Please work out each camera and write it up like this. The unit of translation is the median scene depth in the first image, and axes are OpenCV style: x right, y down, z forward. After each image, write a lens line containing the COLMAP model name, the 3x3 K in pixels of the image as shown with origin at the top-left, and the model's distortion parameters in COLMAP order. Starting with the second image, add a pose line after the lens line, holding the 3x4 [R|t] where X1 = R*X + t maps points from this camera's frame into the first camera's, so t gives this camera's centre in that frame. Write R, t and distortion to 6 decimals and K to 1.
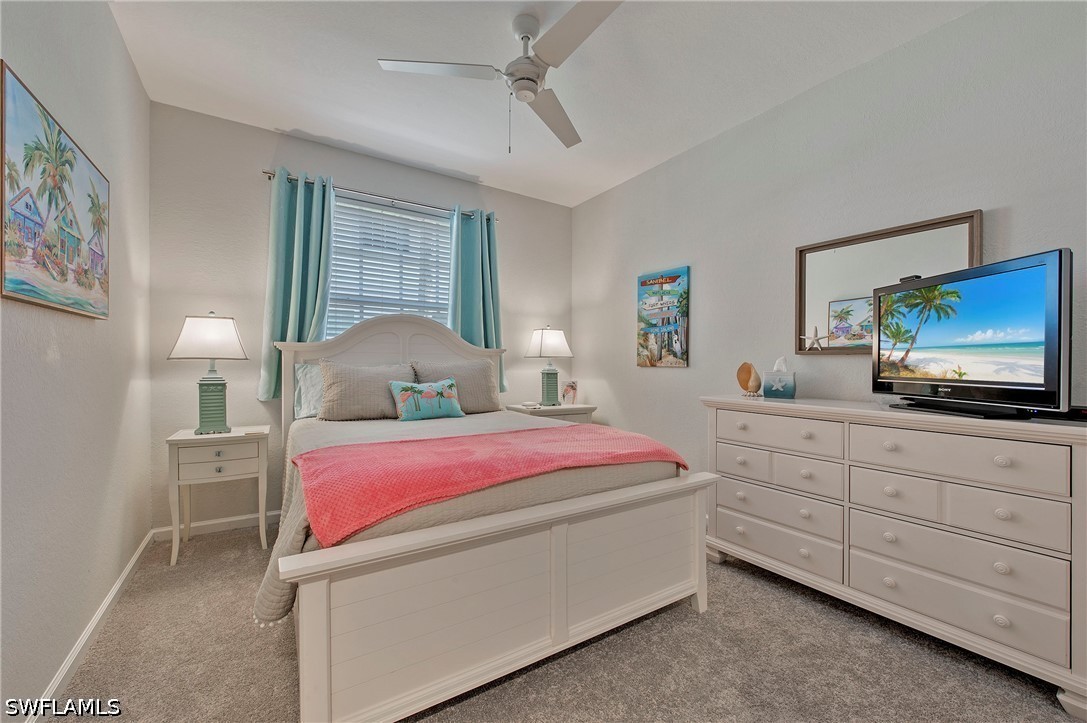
lens RADIAL K [[434.5, 0, 543.3], [0, 434.5, 363.2], [0, 0, 1]] dist [-0.011000, 0.000833]
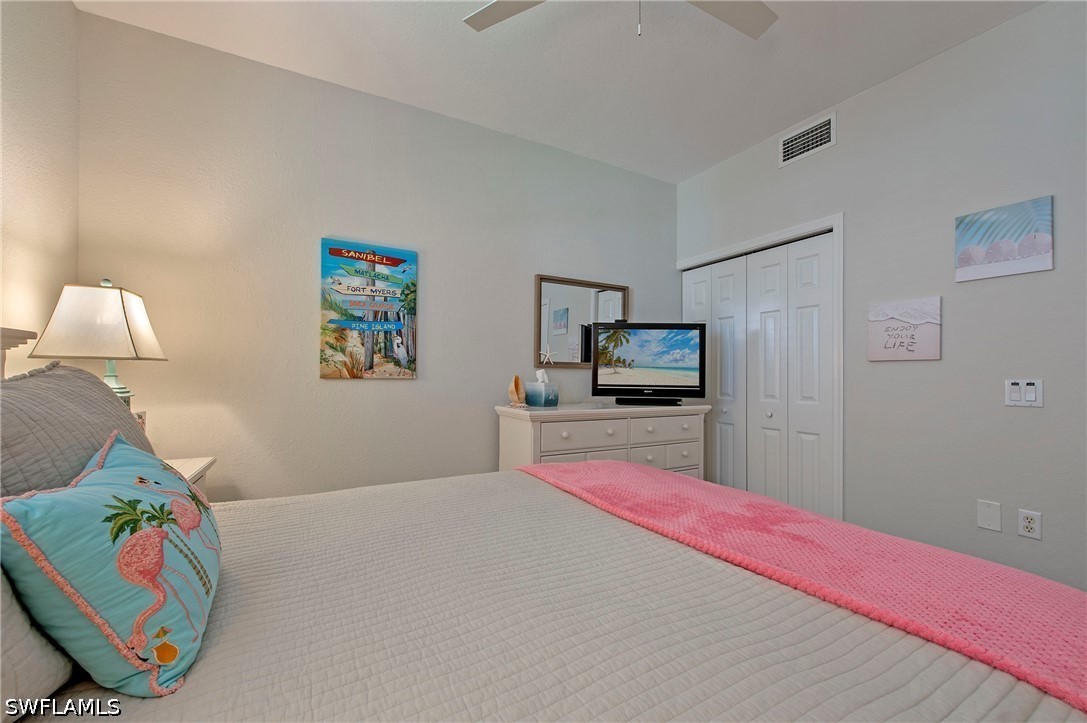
lens RADIAL K [[434.5, 0, 543.6], [0, 434.5, 366.7], [0, 0, 1]] dist [-0.011000, 0.000833]
pose [[0.082358, 0.027775, 0.996216, -0.414535], [-0.003020, 0.999614, -0.027620, 0.007054], [-0.996598, -0.000734, 0.082410, 0.669684]]
